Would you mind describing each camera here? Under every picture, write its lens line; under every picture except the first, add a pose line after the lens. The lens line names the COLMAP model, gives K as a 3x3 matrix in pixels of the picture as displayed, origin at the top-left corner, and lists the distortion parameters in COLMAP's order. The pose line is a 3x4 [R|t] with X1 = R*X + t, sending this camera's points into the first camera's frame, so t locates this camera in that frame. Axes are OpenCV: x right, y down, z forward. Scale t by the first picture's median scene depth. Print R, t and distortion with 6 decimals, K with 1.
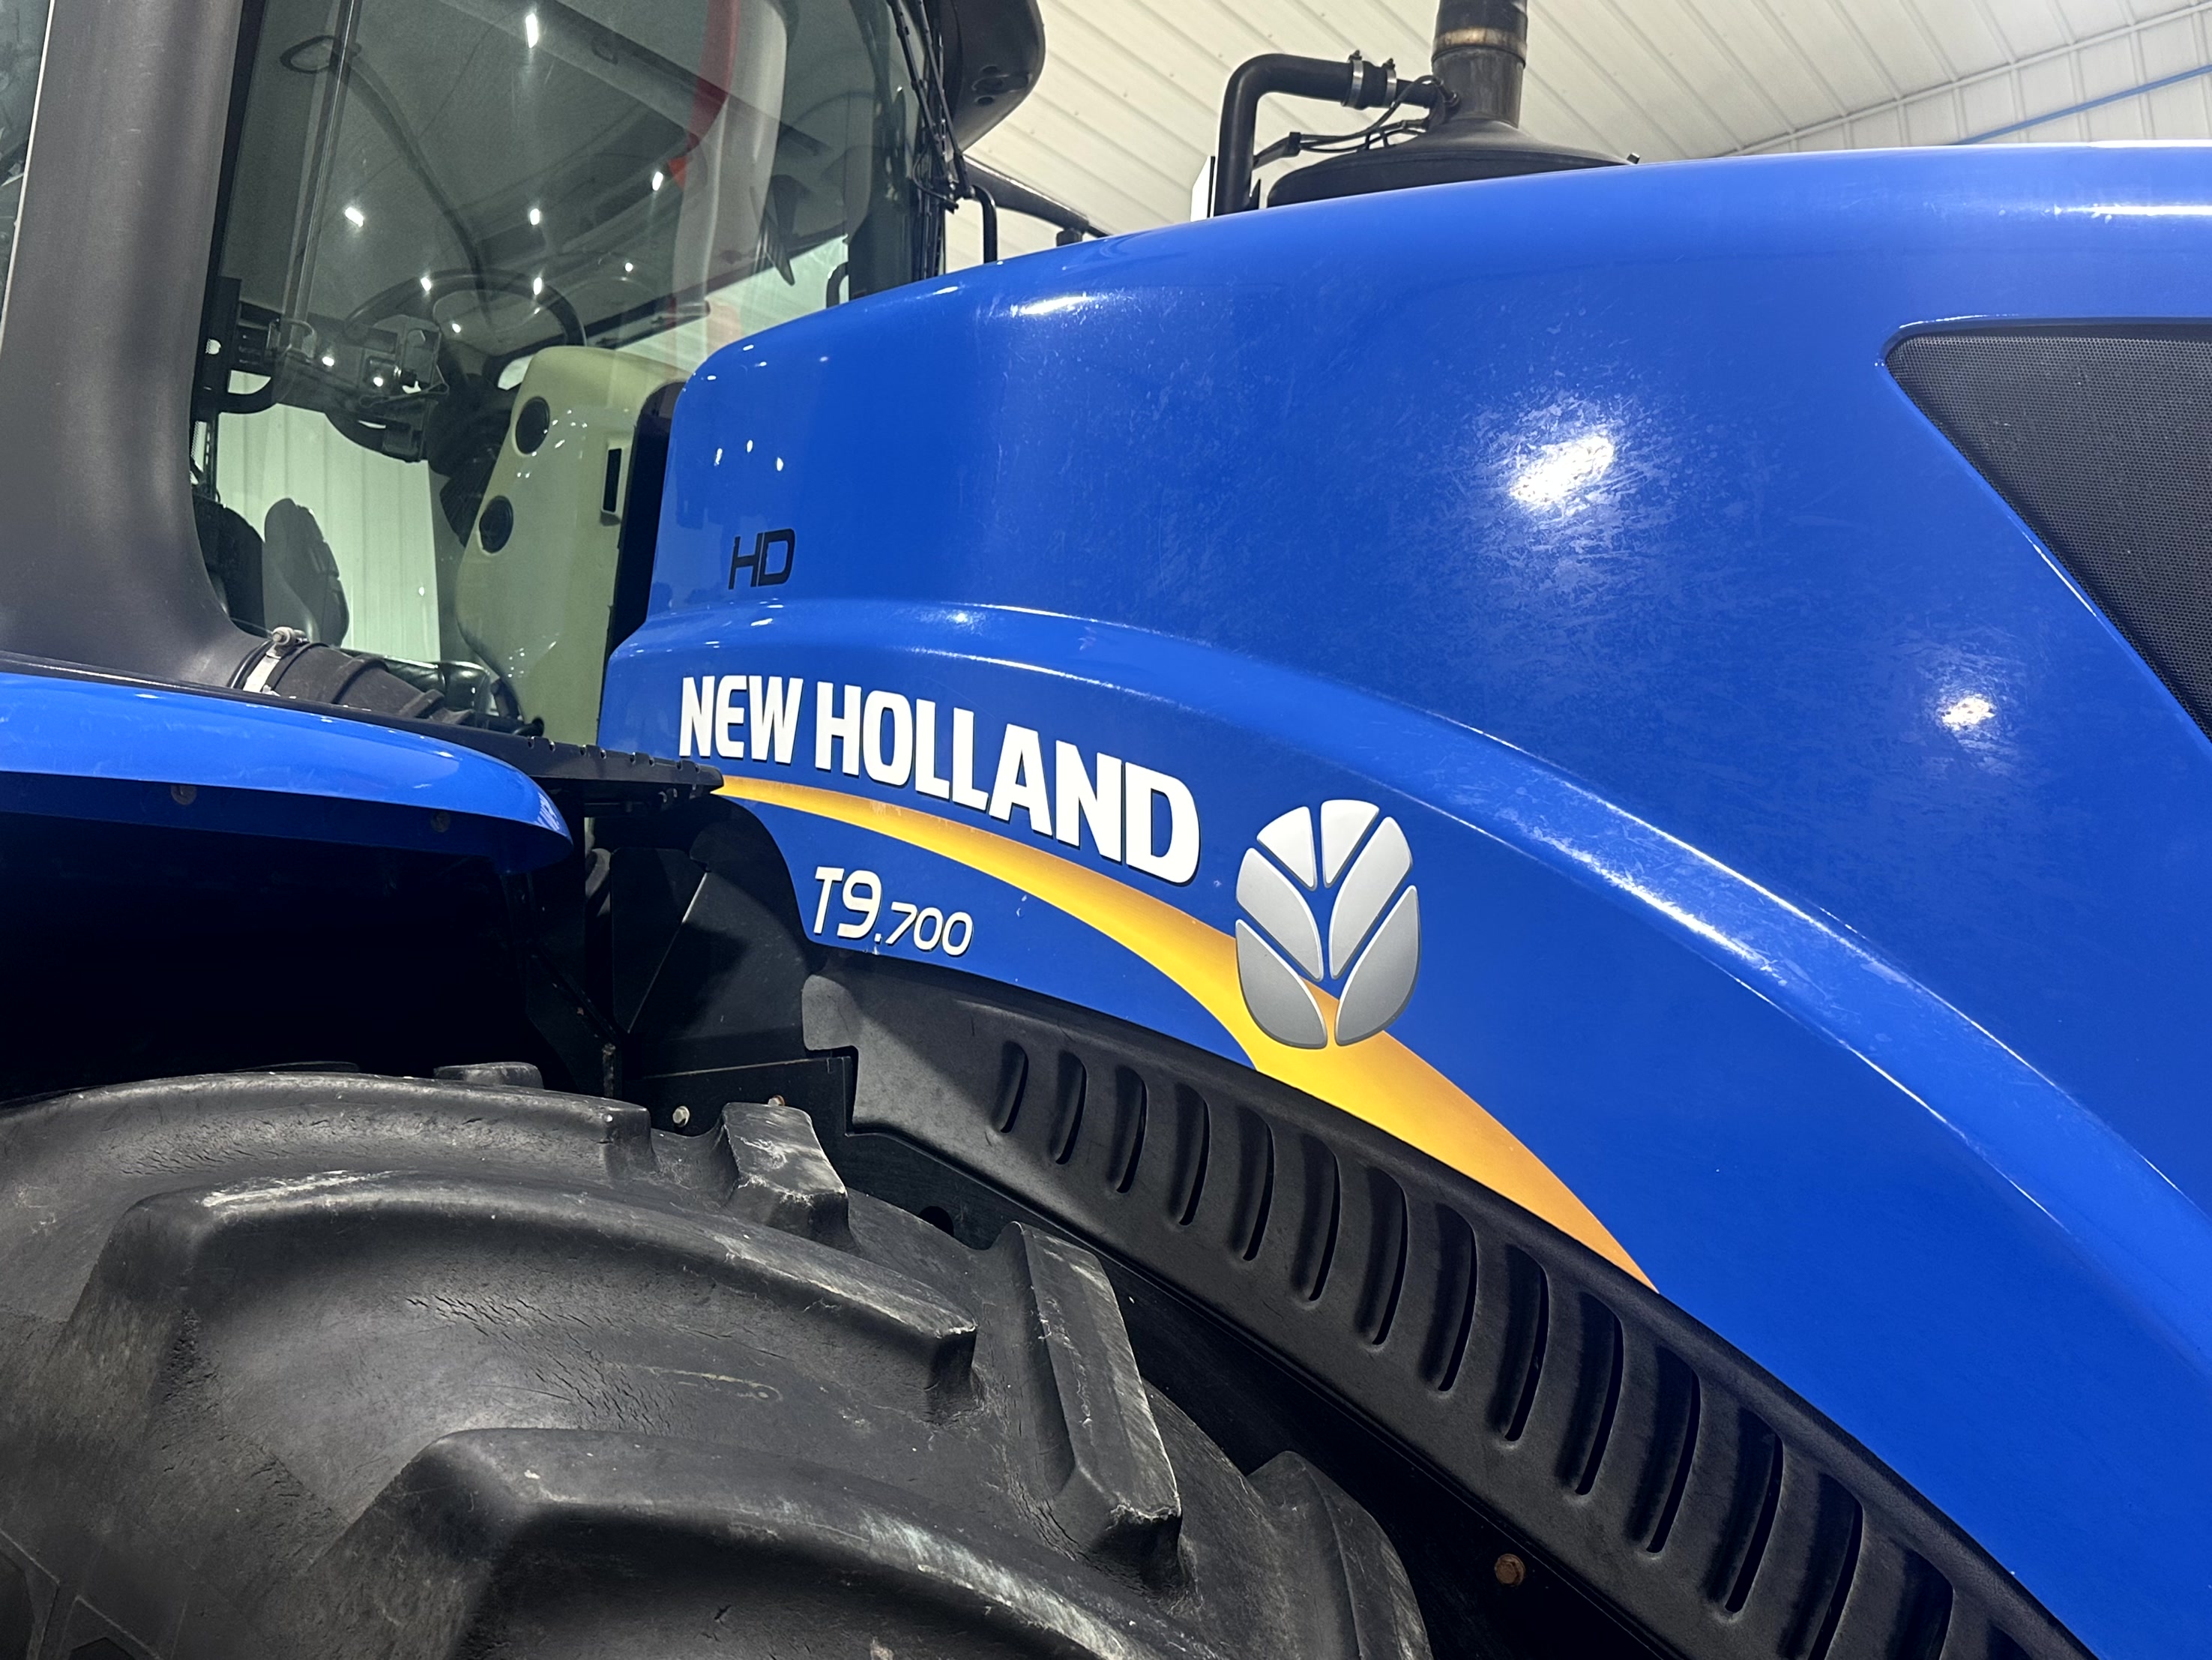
lens RADIAL K [[2132.3, 0, 1106.0], [0, 2132.3, 830.0], [0, 0, 1]] dist [0.191570, -0.413404]
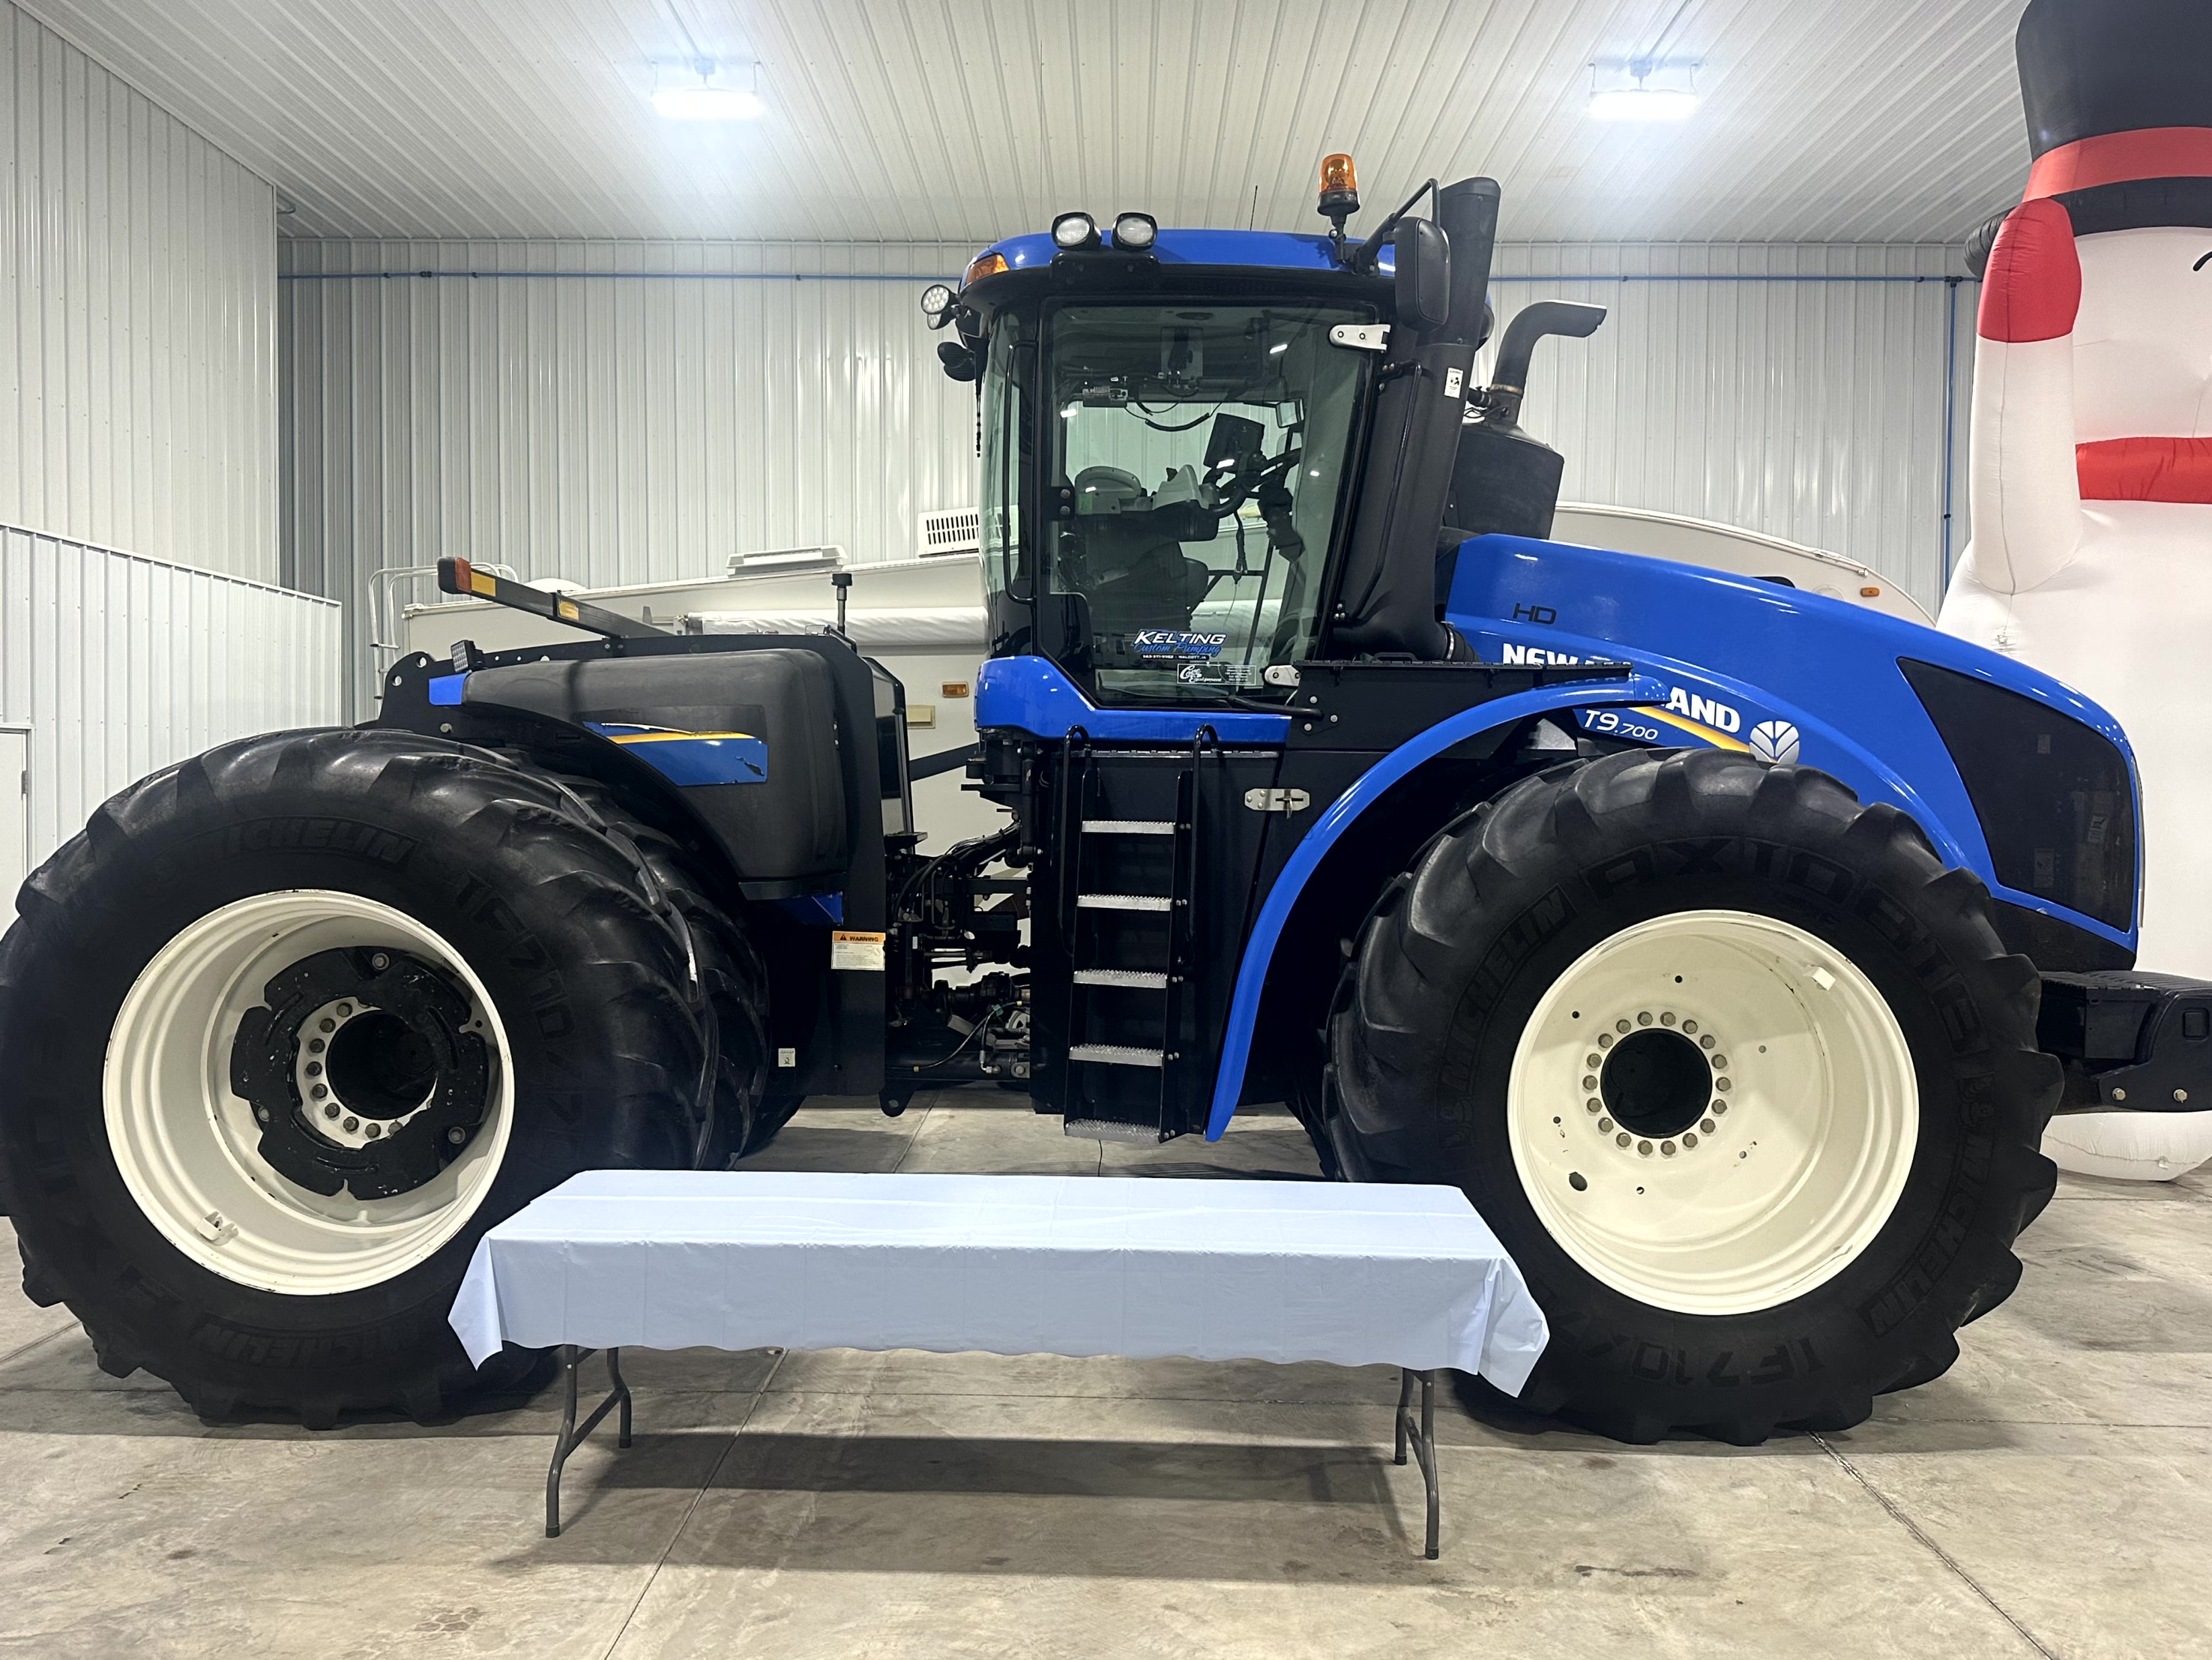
lens RADIAL K [[1818.9, 0, 1106.0], [0, 1818.9, 830.0], [0, 0, 1]] dist [0.069439, -0.094104]
pose [[0.827031, 0.058079, 0.559148, -3.531279], [-0.144071, 0.983327, 0.110956, -0.013083], [-0.543381, -0.172322, 0.821609, -1.682812]]
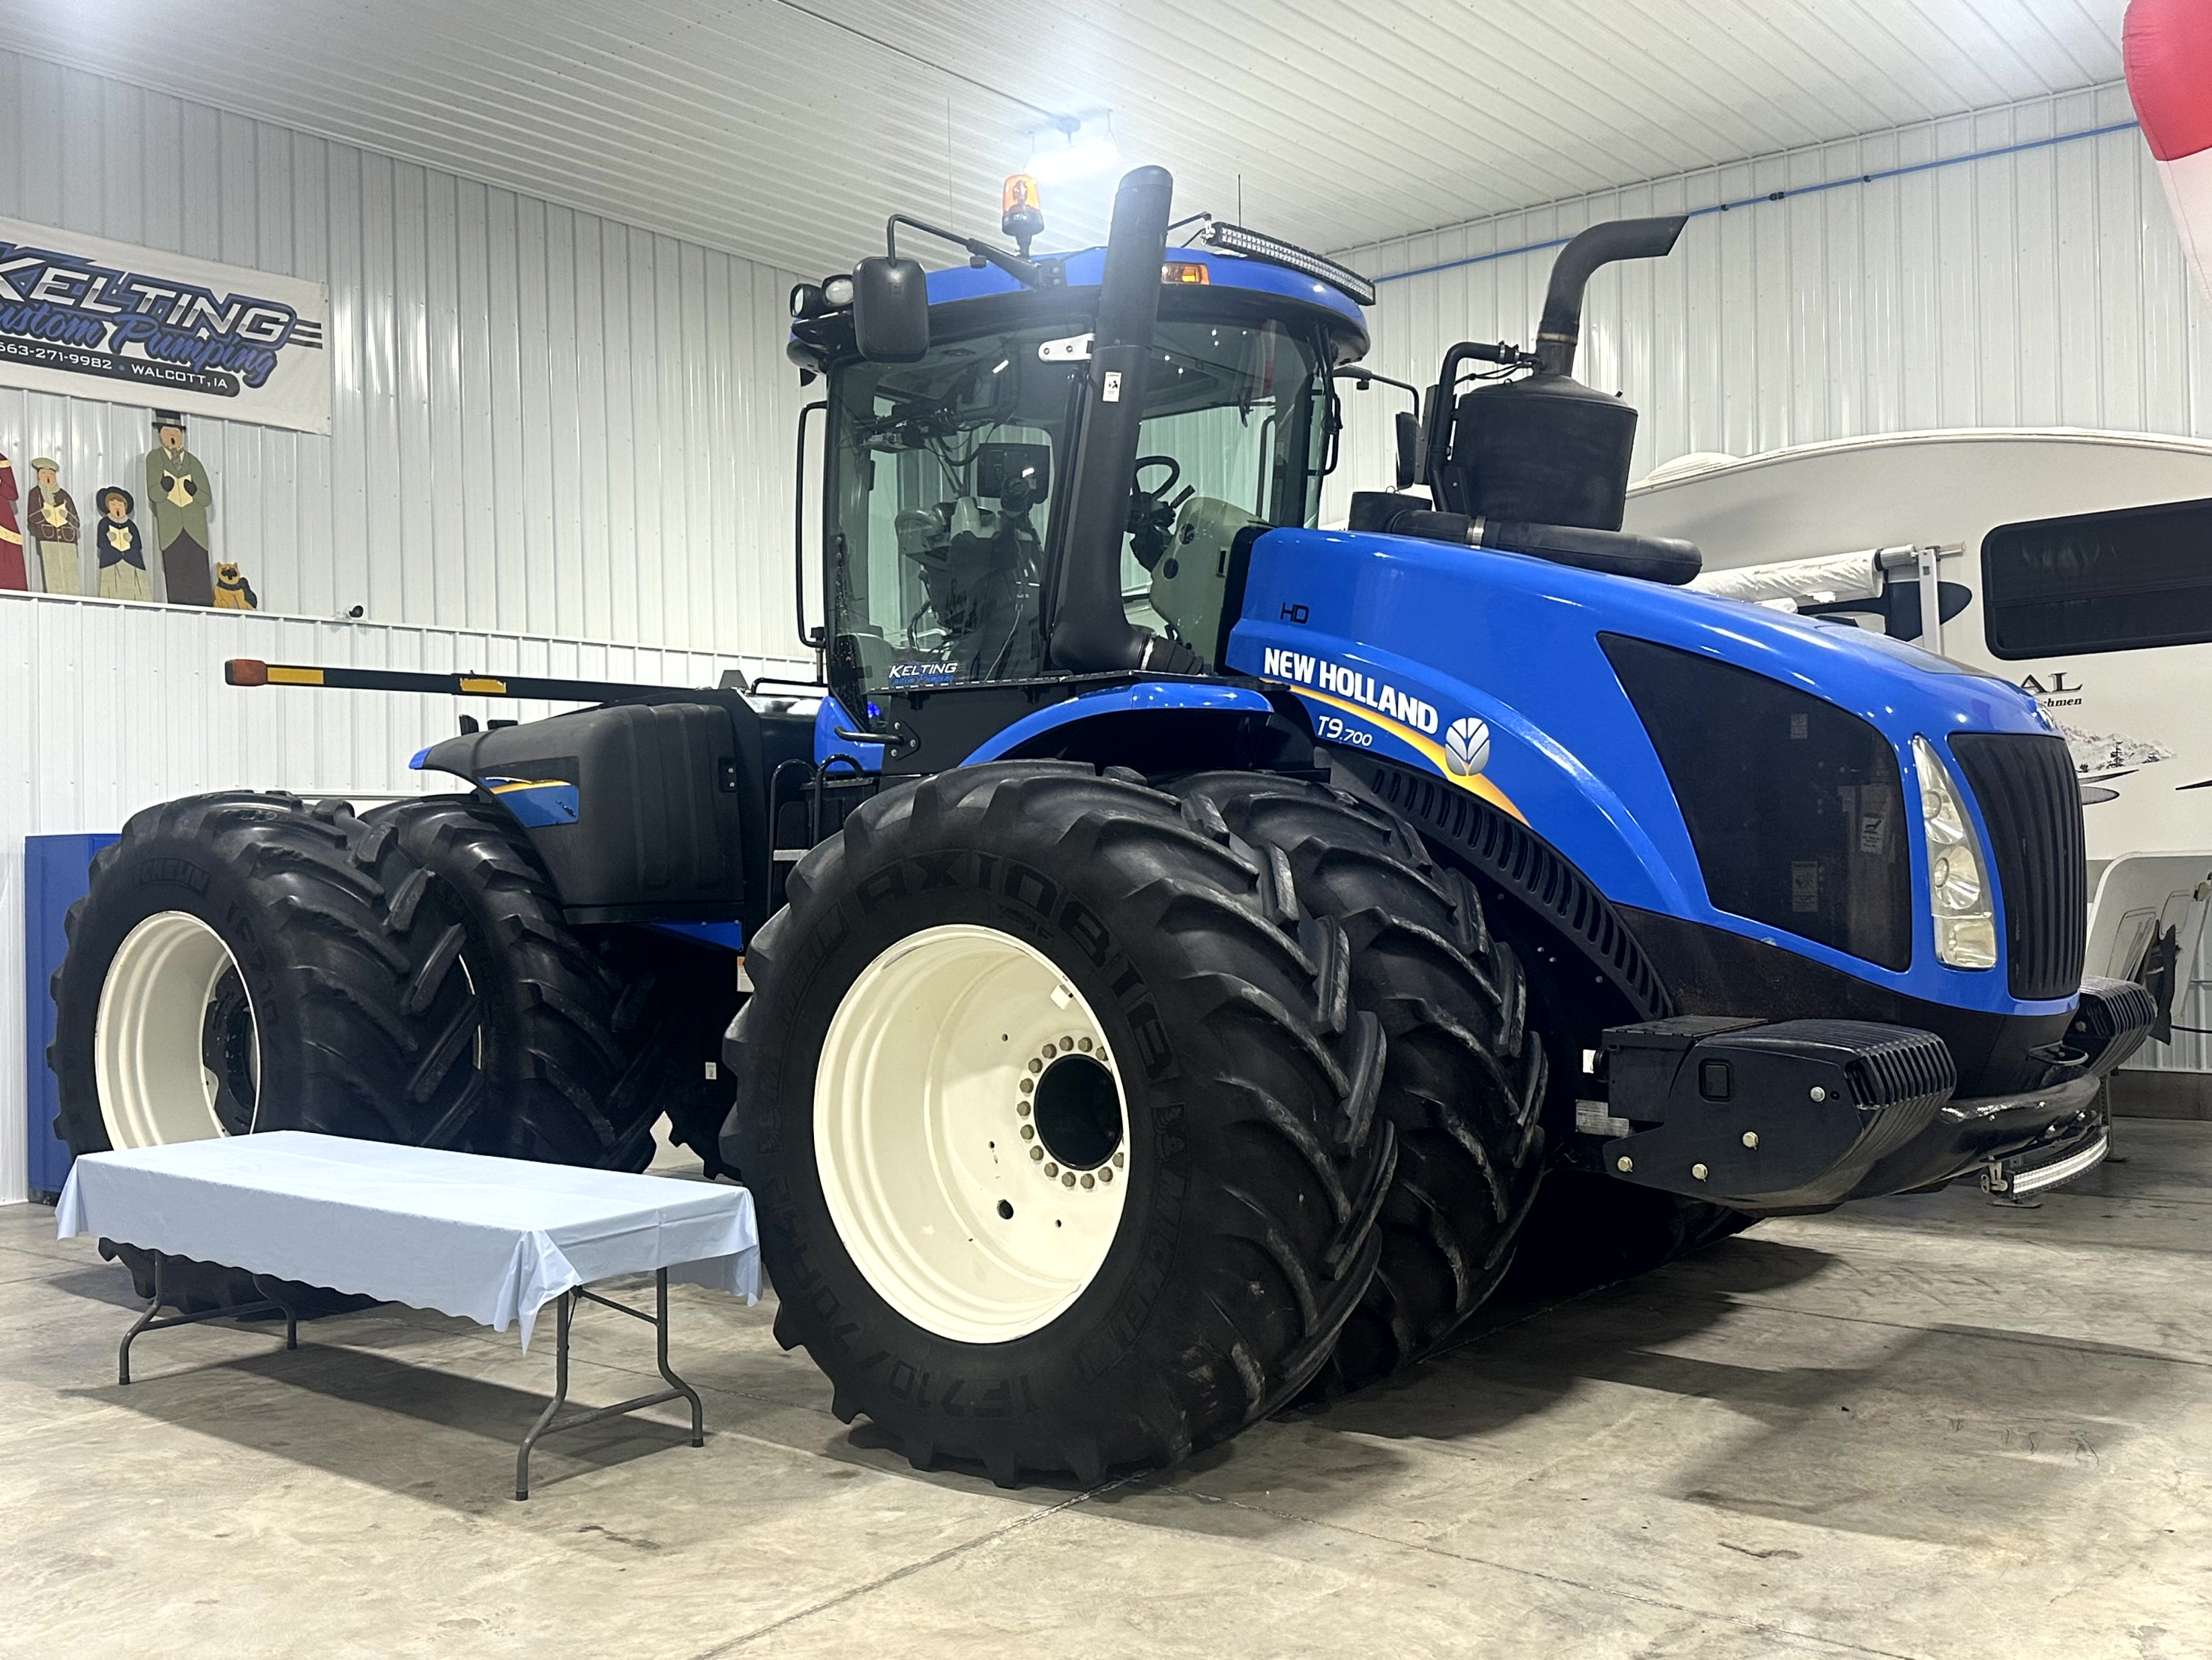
lens RADIAL K [[2123.2, 0, 1106.0], [0, 2123.2, 830.0], [0, 0, 1]] dist [0.174701, -0.380615]
pose [[0.997374, 0.046582, -0.055447, -0.369798], [-0.038112, 0.988689, 0.145059, -0.378755], [0.061577, -0.142565, 0.987868, -3.243413]]
